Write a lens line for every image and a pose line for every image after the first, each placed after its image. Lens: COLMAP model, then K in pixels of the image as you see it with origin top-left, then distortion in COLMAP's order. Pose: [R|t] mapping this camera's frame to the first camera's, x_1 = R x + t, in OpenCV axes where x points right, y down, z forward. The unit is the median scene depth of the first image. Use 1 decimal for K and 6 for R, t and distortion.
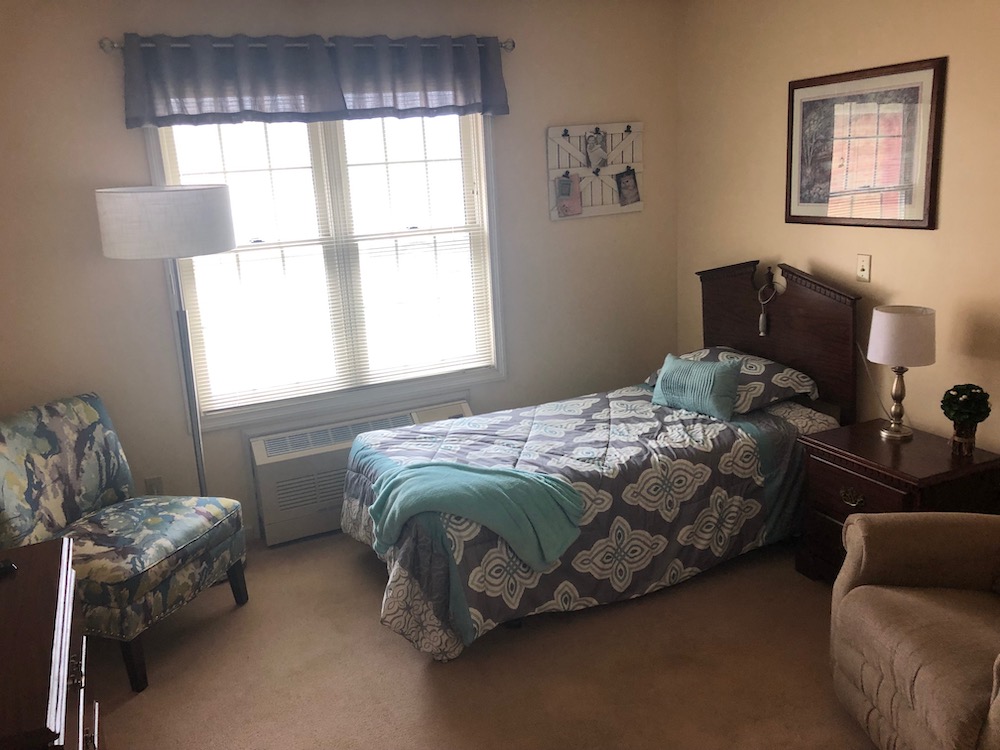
lens RADIAL K [[841.6, 0, 500.0], [0, 841.6, 375.0], [0, 0, 1]] dist [-0.002245, -0.000816]
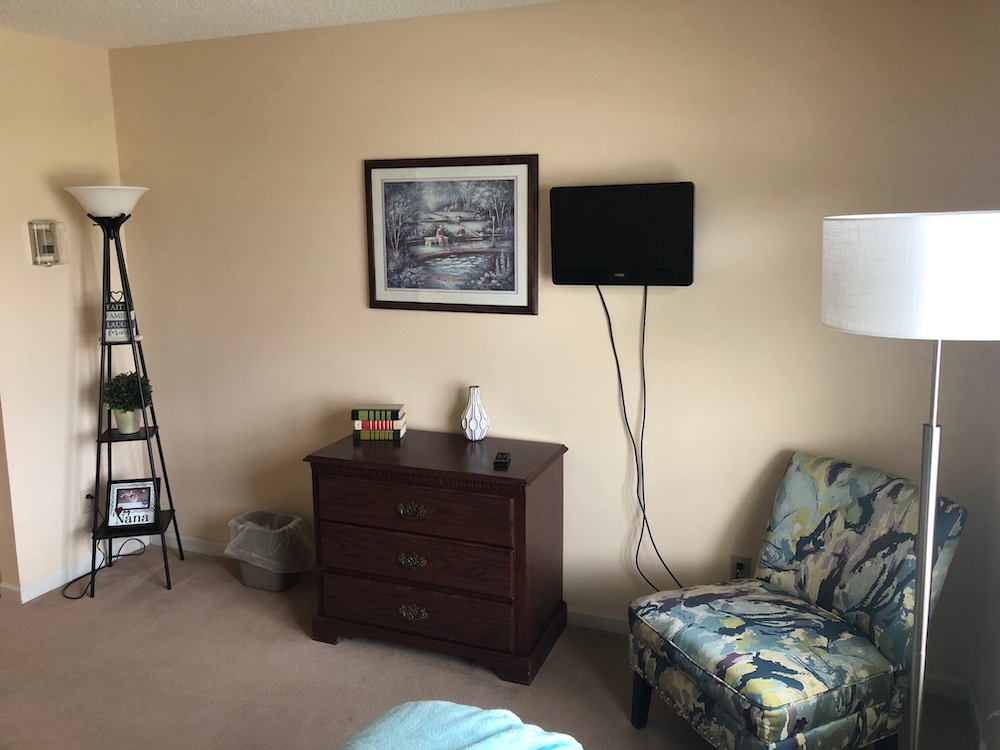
lens RADIAL K [[841.6, 0, 500.0], [0, 841.6, 375.0], [0, 0, 1]] dist [-0.002245, -0.000816]
pose [[-0.732312, 0.183386, -0.655812, 0.224637], [-0.122119, 0.912078, 0.391410, -0.318525], [0.669930, 0.366721, -0.645530, 1.239916]]
